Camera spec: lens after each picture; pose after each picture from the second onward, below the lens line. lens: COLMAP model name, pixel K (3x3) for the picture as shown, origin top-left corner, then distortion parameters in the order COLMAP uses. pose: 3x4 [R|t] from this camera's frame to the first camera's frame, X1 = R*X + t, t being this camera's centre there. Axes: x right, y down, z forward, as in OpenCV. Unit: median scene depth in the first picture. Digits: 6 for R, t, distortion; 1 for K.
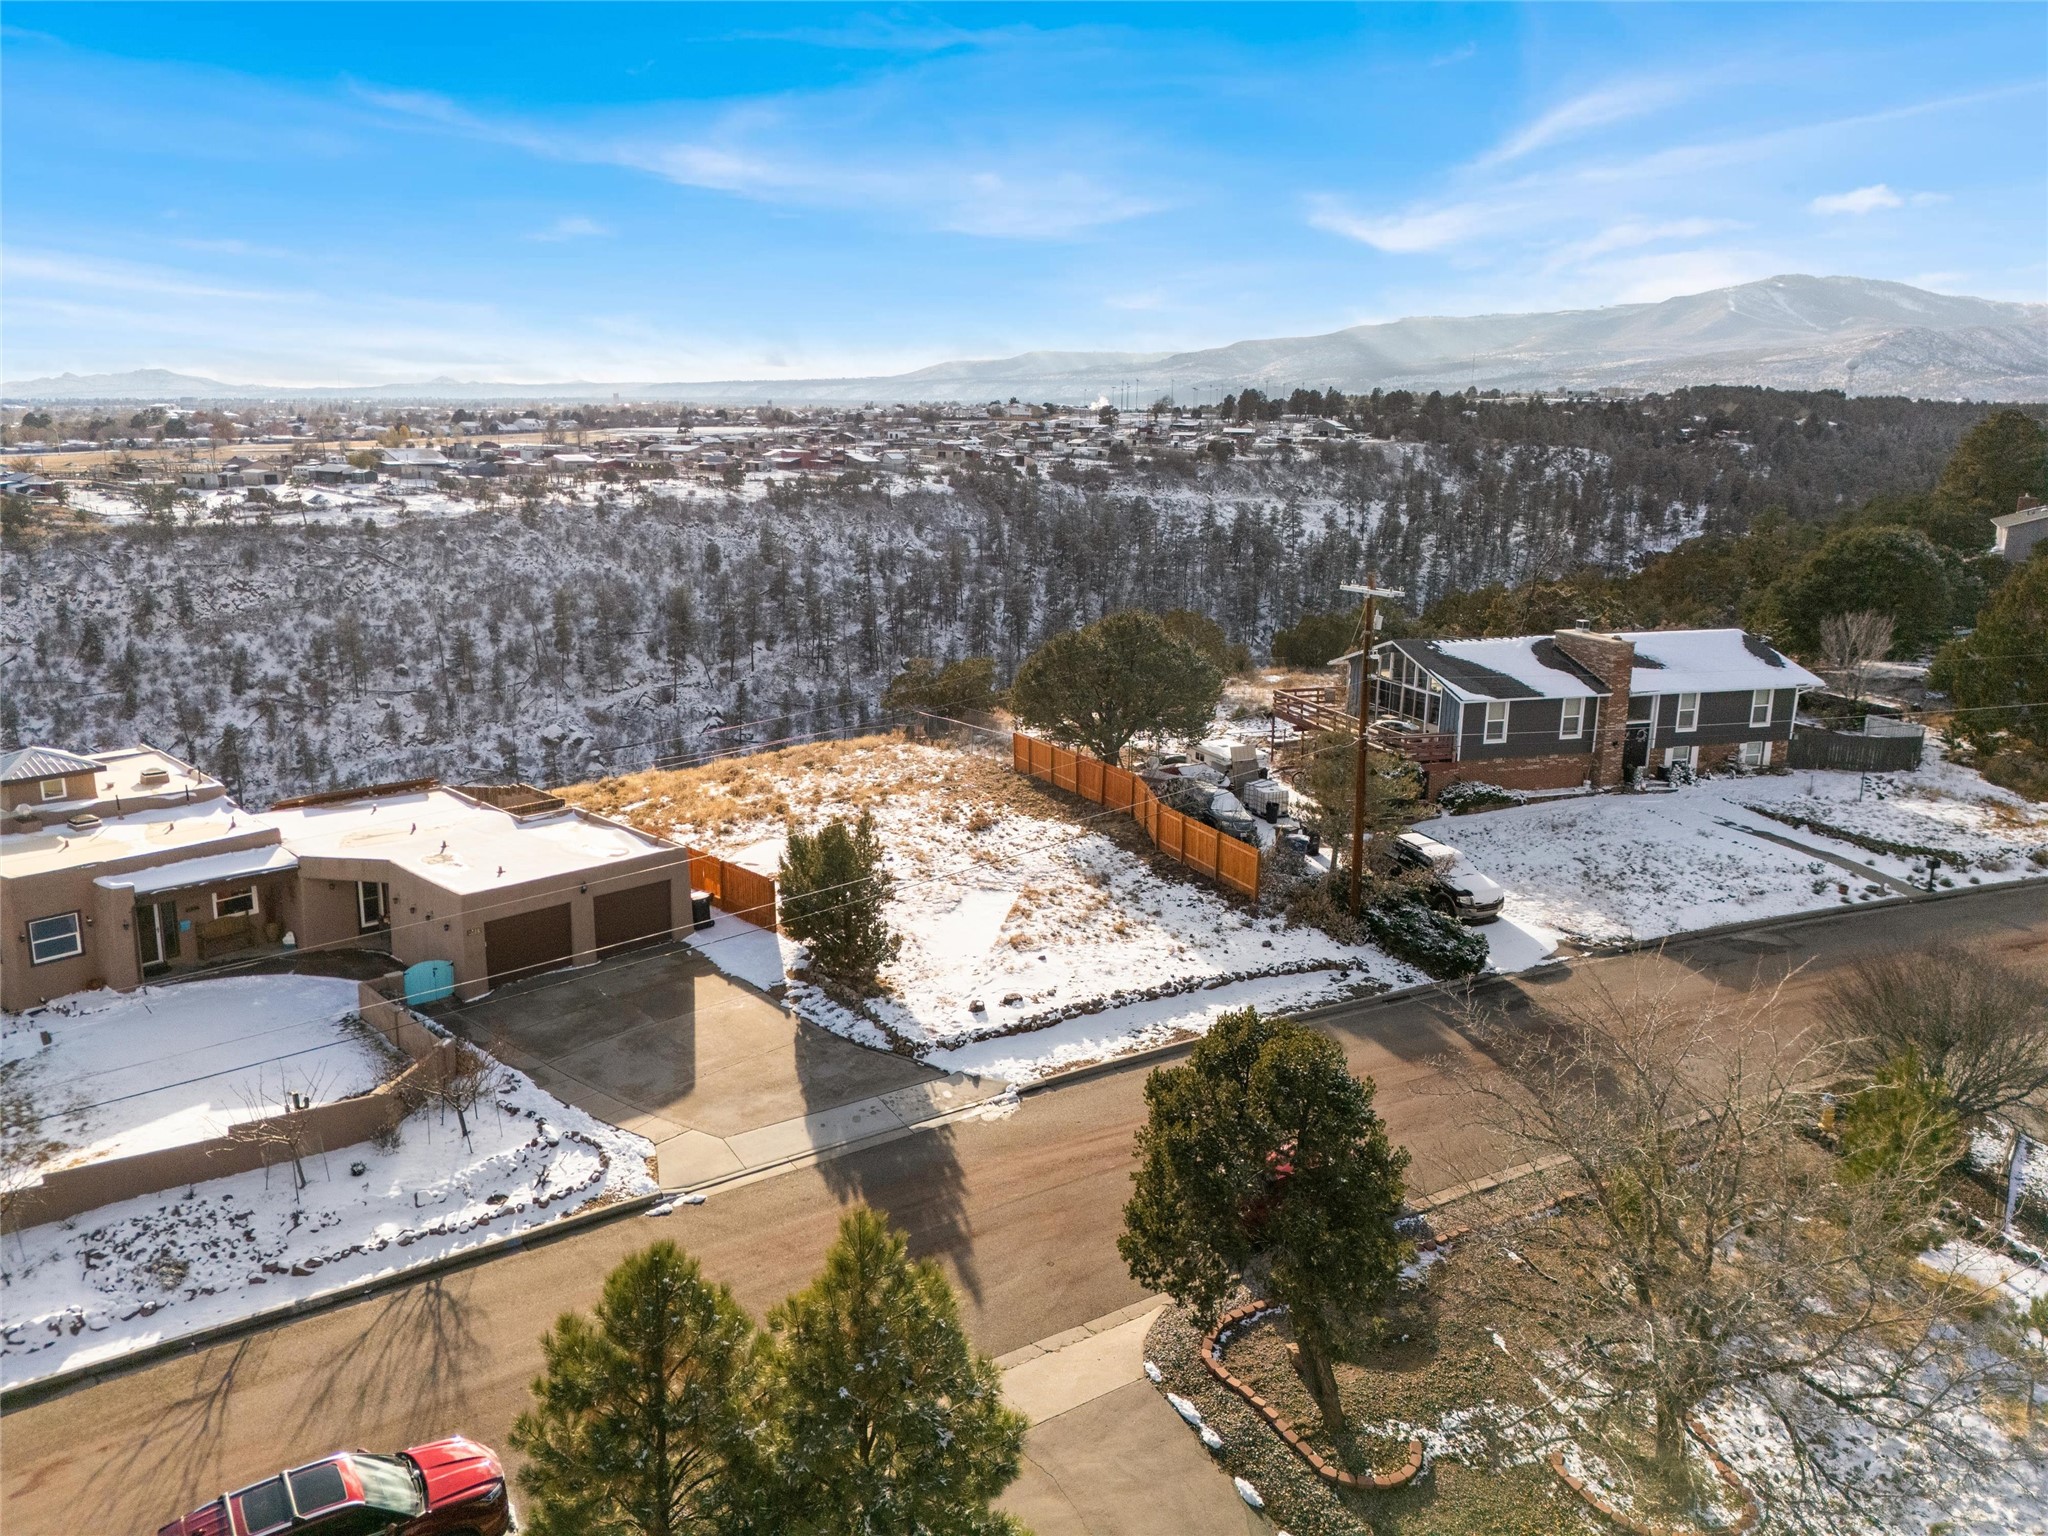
lens RADIAL K [[1492.6, 0, 1031.6], [0, 1492.6, 767.5], [0, 0, 1]] dist [0.111404, -0.131702]
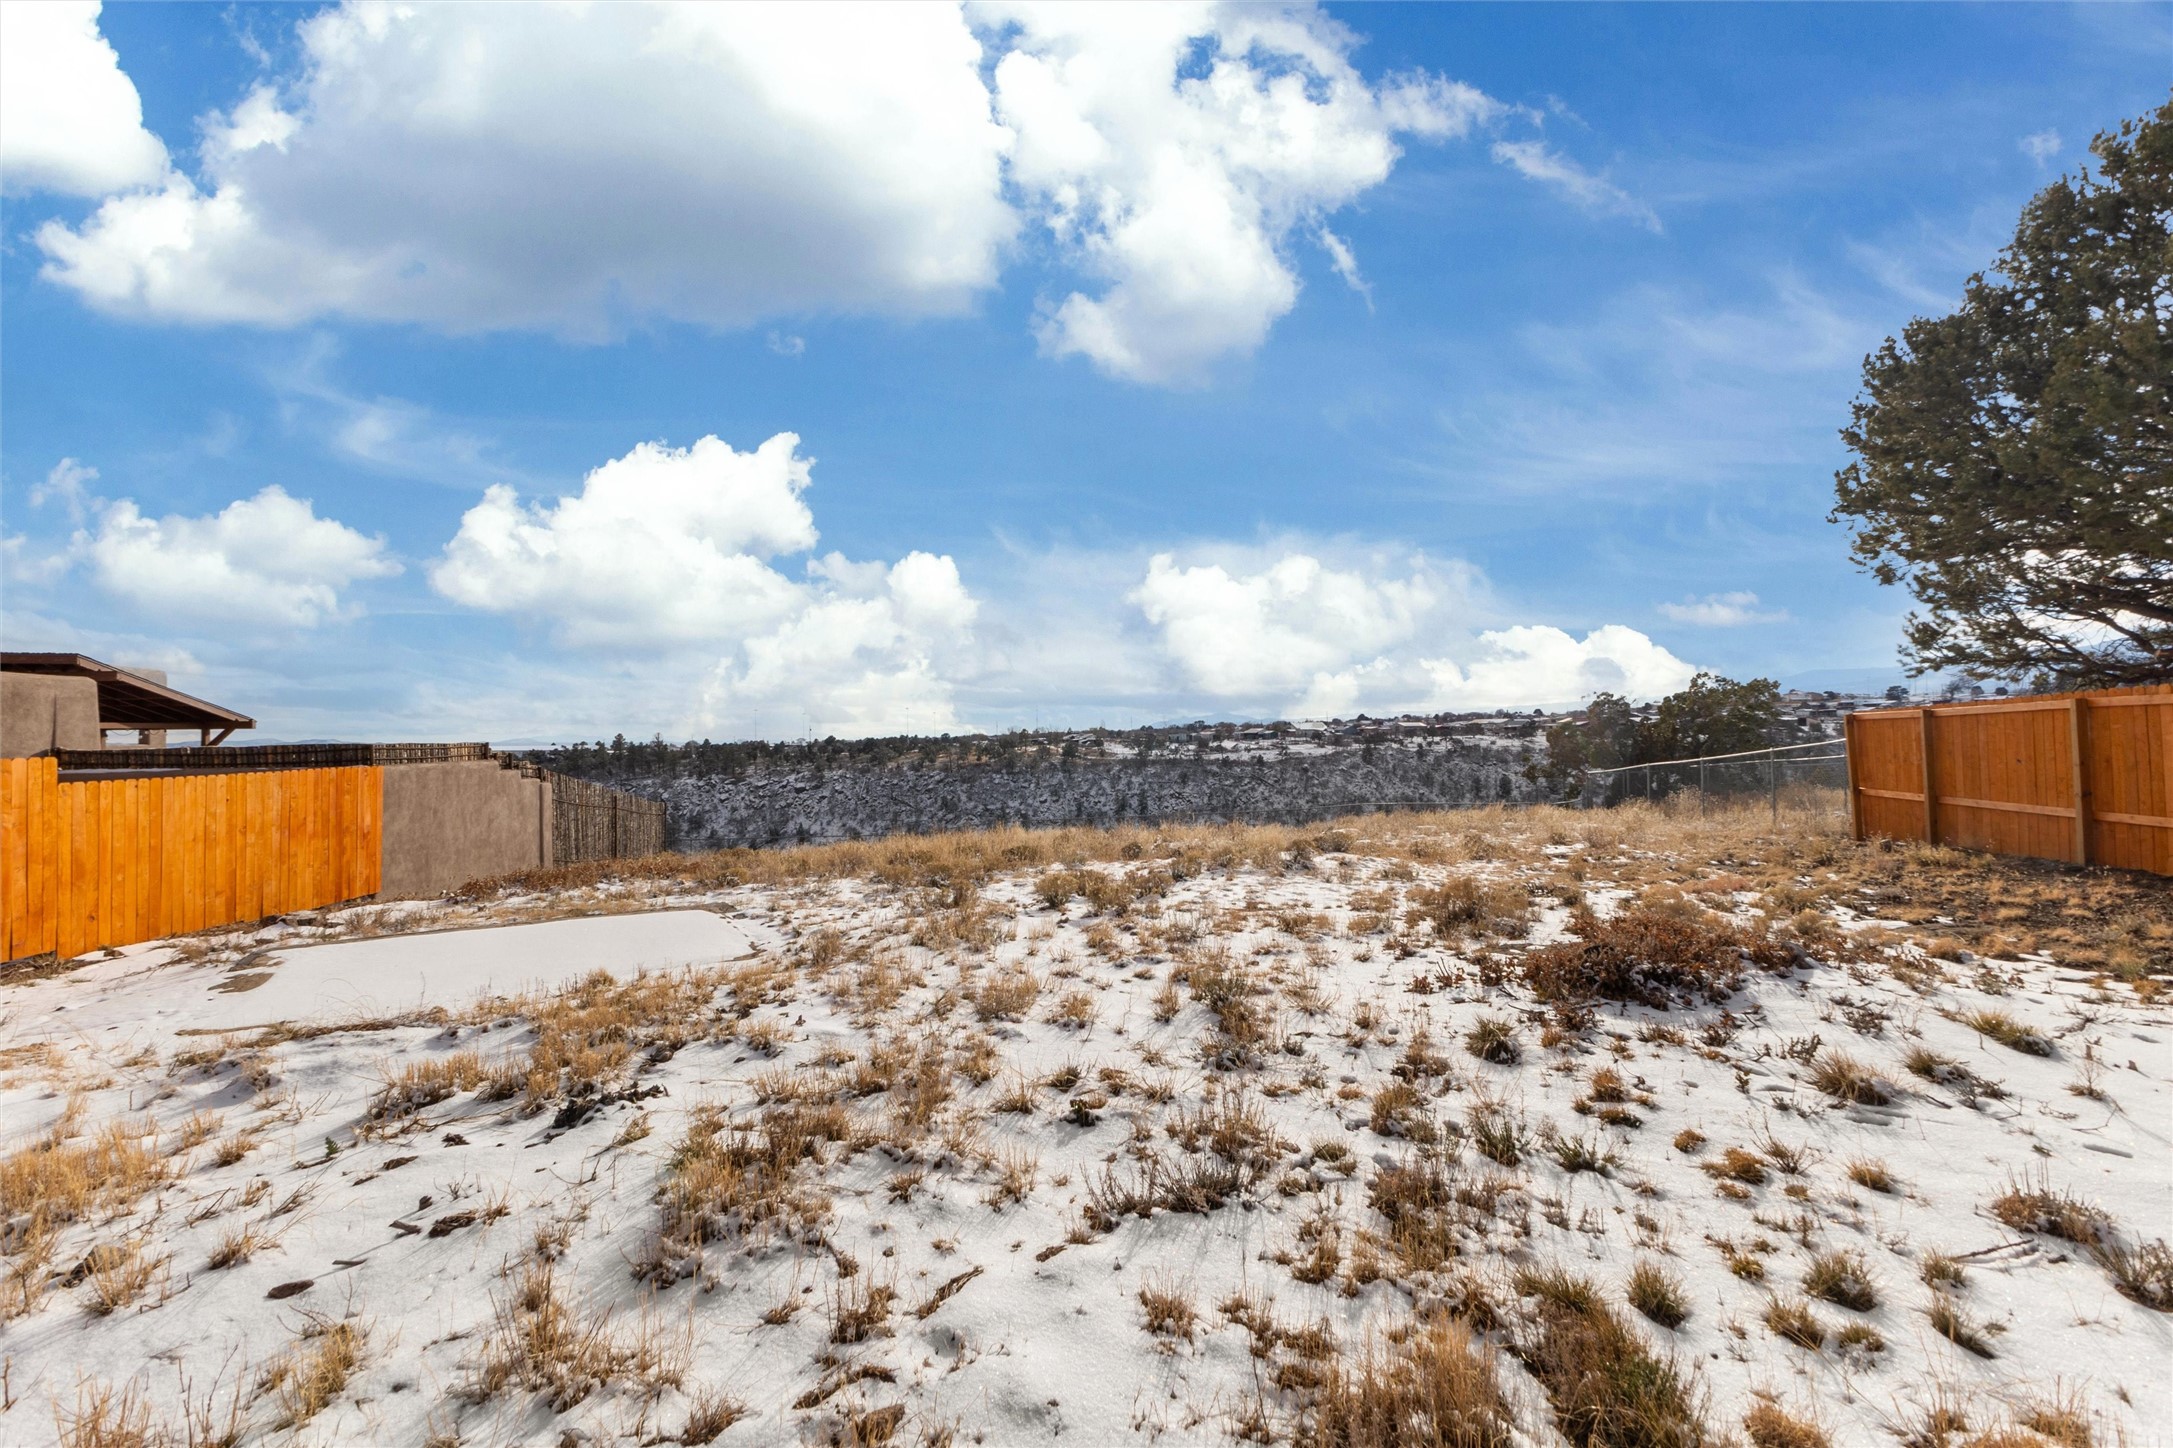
lens RADIAL K [[933.8, 0, 1088.4], [0, 933.8, 722.8], [0, 0, 1]] dist [0.003302, 0.000242]
pose [[0.792294, -0.032049, -0.609297, -0.004655], [-0.113110, 0.973594, -0.198293, 0.008324], [0.599563, 0.226024, 0.767748, 0.187273]]
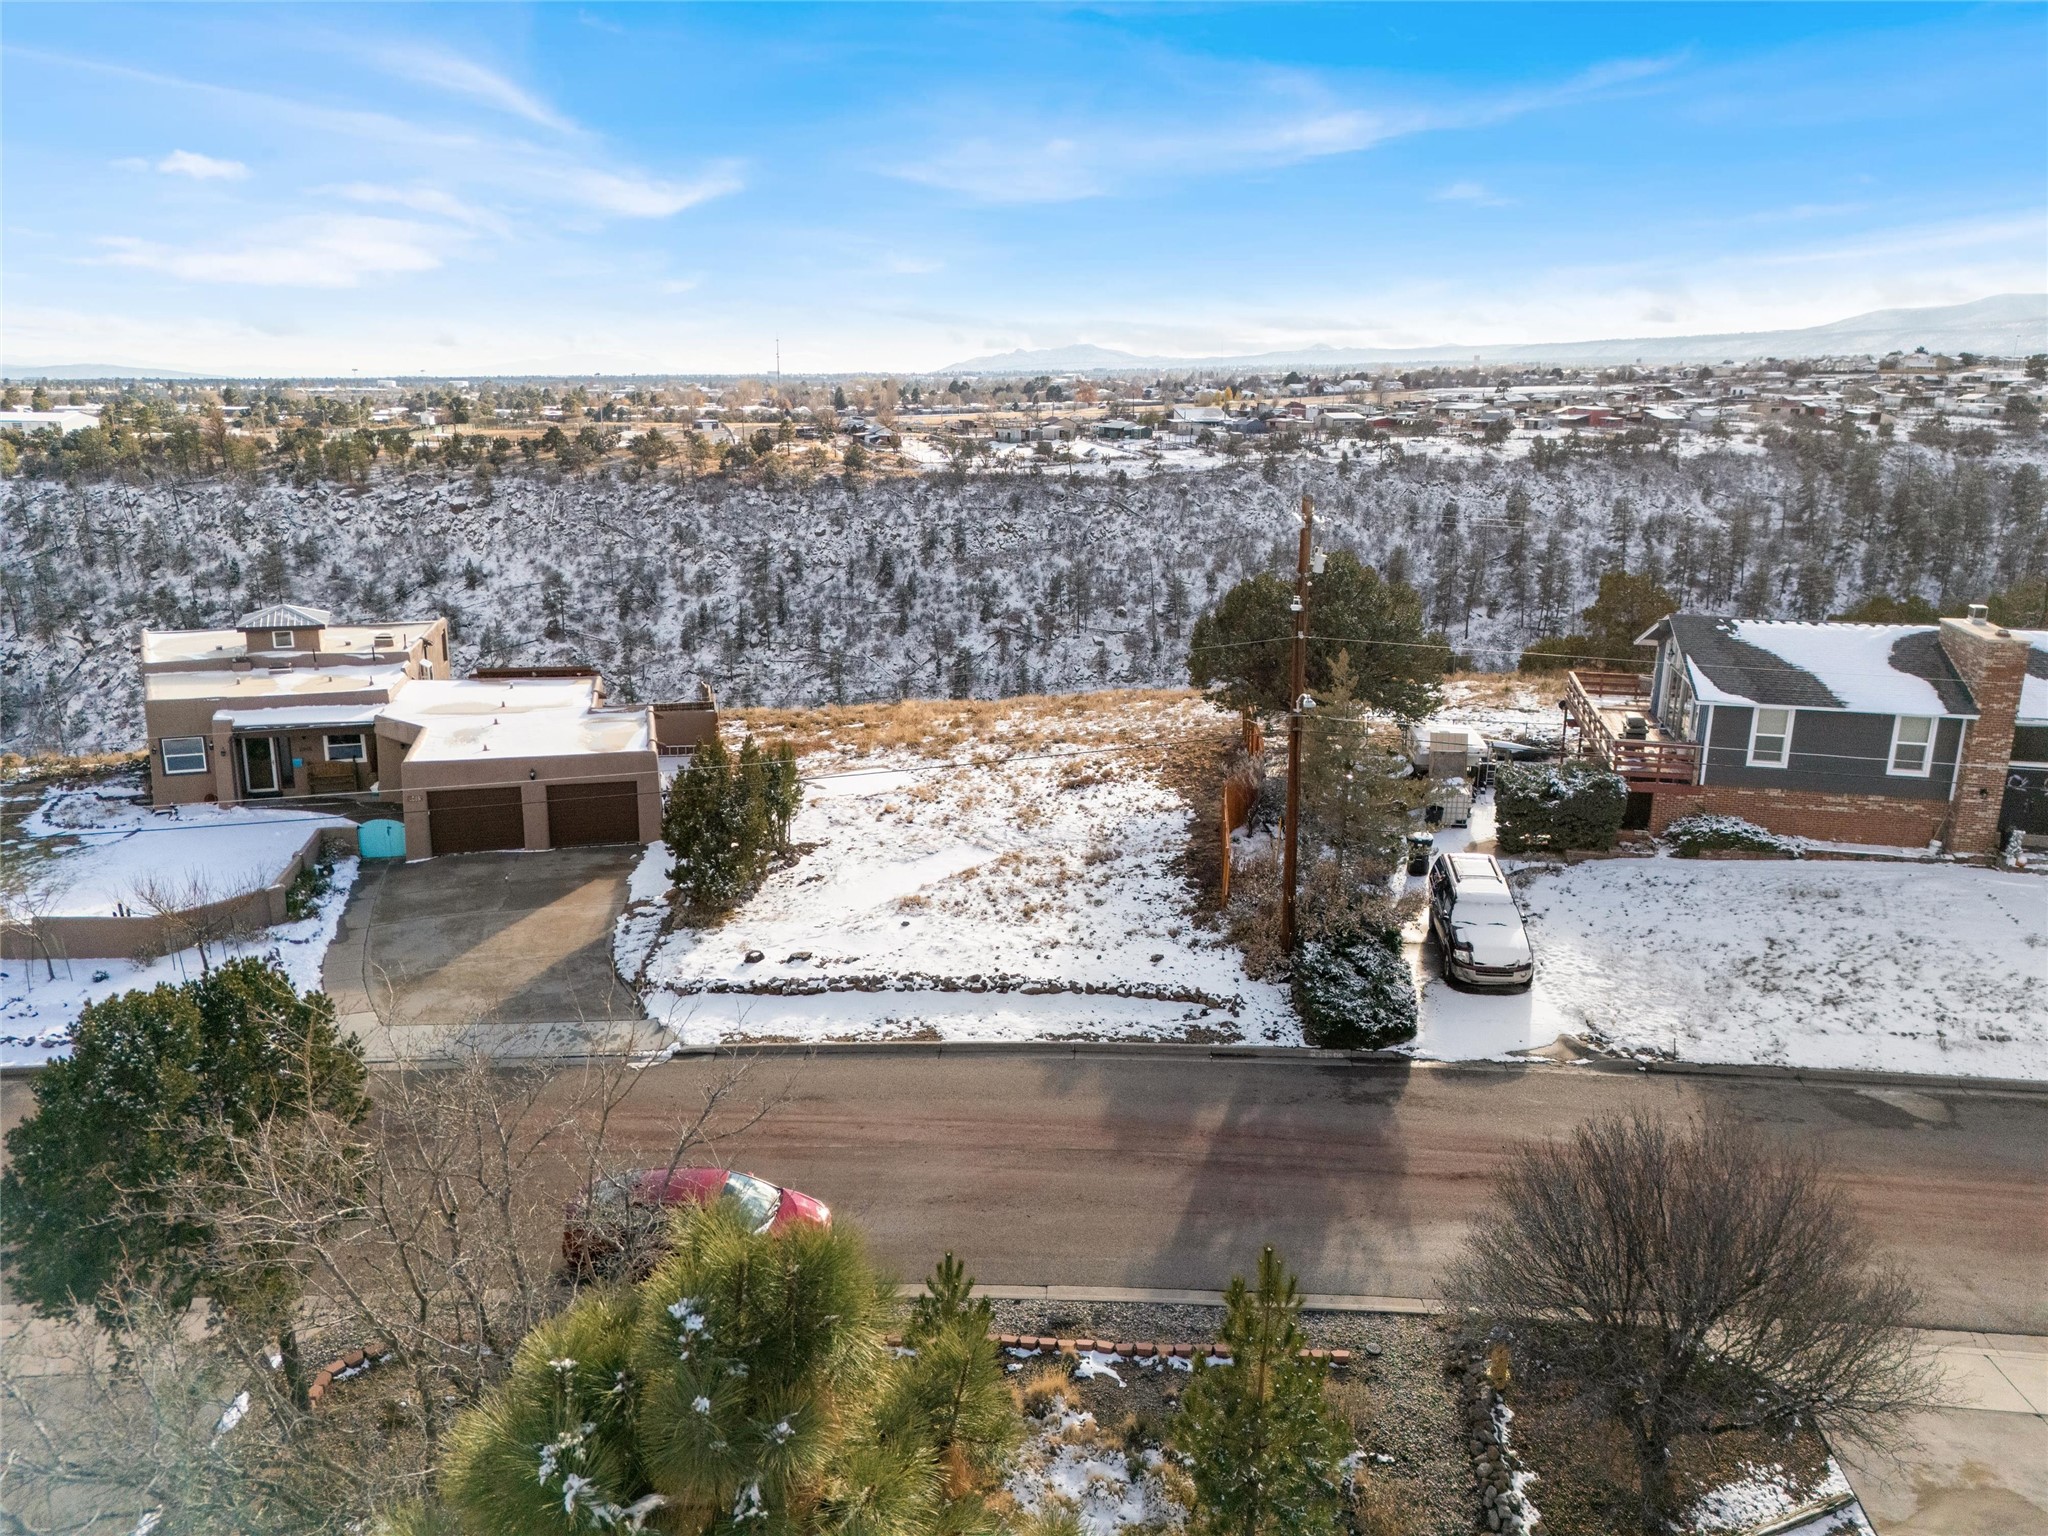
lens RADIAL K [[1493.8, 0, 1021.8], [0, 1493.8, 783.4], [0, 0, 1]] dist [0.093367, -0.132031]
pose [[0.851512, 0.131815, -0.507496, 0.080690], [-0.115174, 0.991267, 0.064221, -0.002984], [0.511530, 0.003766, 0.859257, 0.045373]]
